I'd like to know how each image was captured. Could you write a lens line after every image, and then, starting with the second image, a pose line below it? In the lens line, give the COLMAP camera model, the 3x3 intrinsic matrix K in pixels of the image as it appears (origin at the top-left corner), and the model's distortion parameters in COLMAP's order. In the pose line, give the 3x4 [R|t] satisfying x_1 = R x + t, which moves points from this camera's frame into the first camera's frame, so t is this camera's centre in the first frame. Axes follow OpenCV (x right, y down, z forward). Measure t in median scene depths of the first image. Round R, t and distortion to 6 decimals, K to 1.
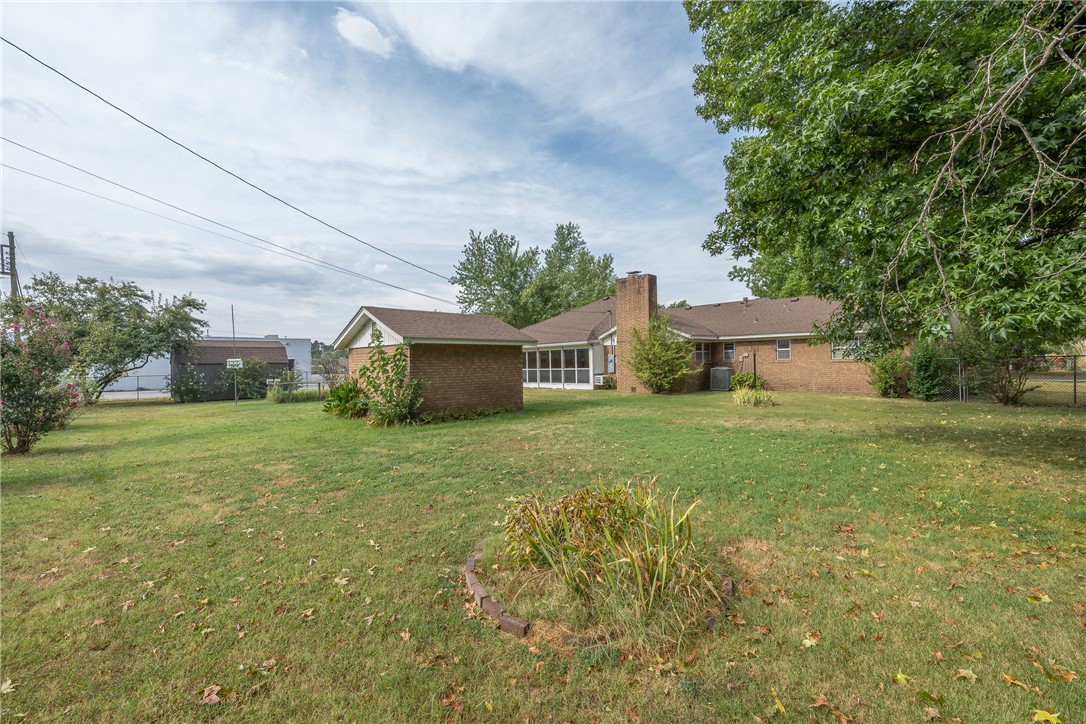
lens RADIAL K [[452.0, 0, 543.4], [0, 452.0, 364.5], [0, 0, 1]] dist [0.003456, 0.000140]
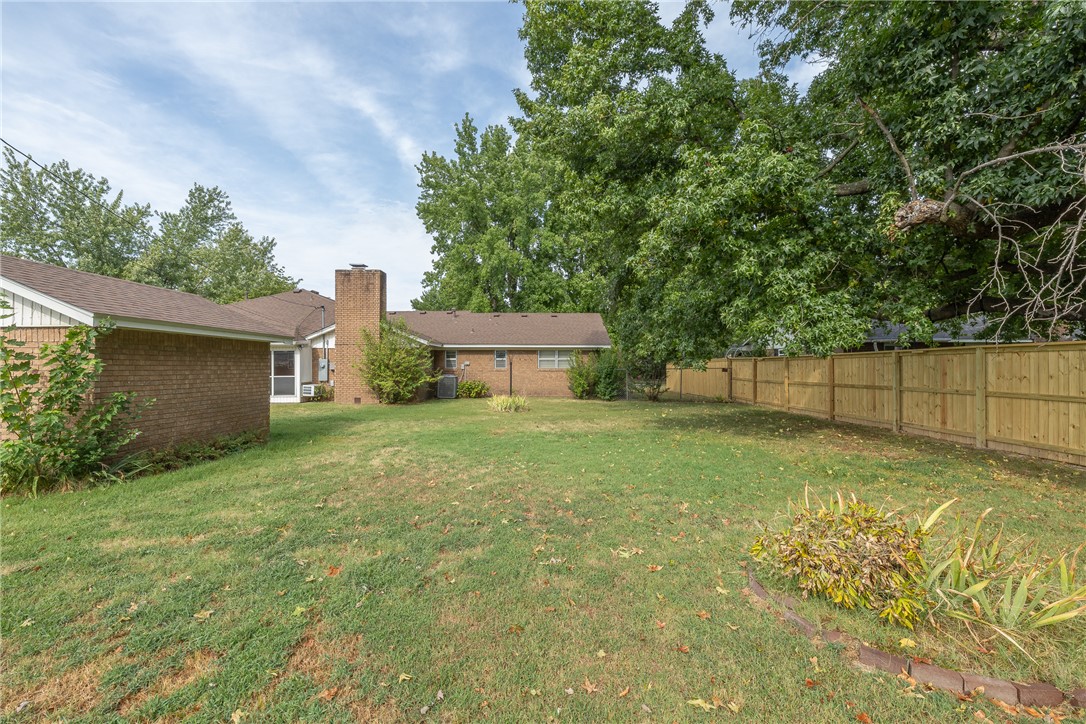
lens RADIAL K [[452.0, 0, 540.7], [0, 452.0, 365.8], [0, 0, 1]] dist [0.003456, 0.000140]
pose [[0.710222, 0.018079, 0.703746, -0.140749], [-0.006927, 0.999801, -0.018694, 0.002555], [-0.703944, 0.008402, 0.710206, 0.121452]]
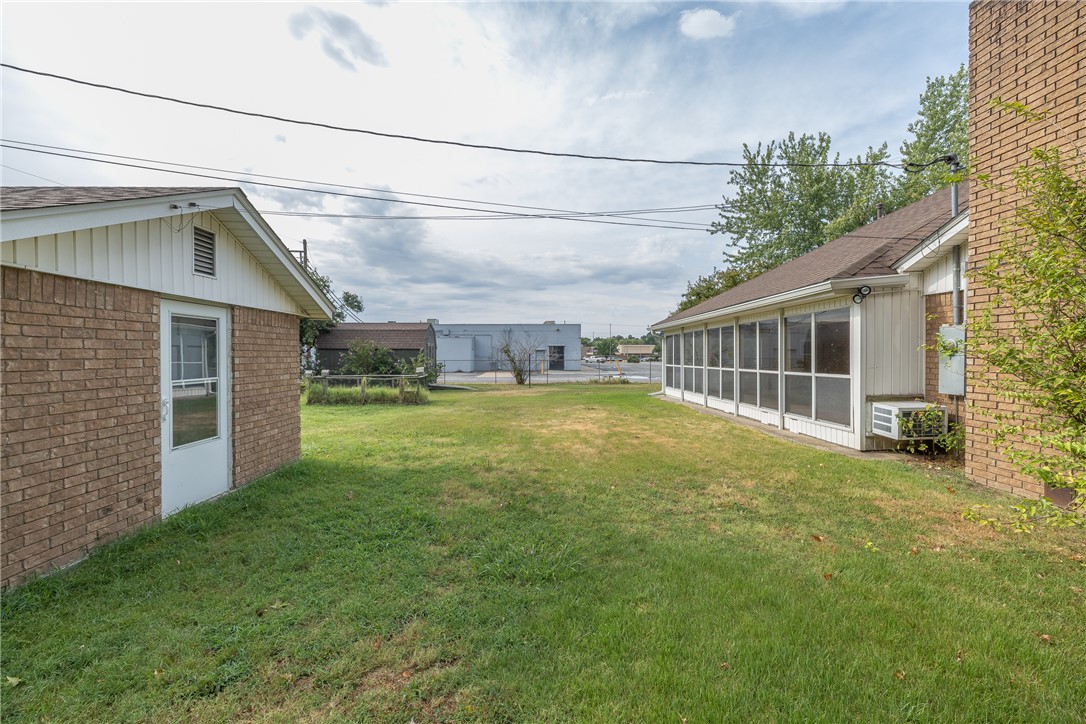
lens RADIAL K [[452.0, 0, 541.1], [0, 452.0, 365.7], [0, 0, 1]] dist [0.003456, 0.000140]
pose [[0.722064, 0.030276, -0.691163, 0.148762], [-0.011523, 0.999430, 0.031741, -0.004187], [0.691730, -0.014955, 0.722001, 0.605119]]
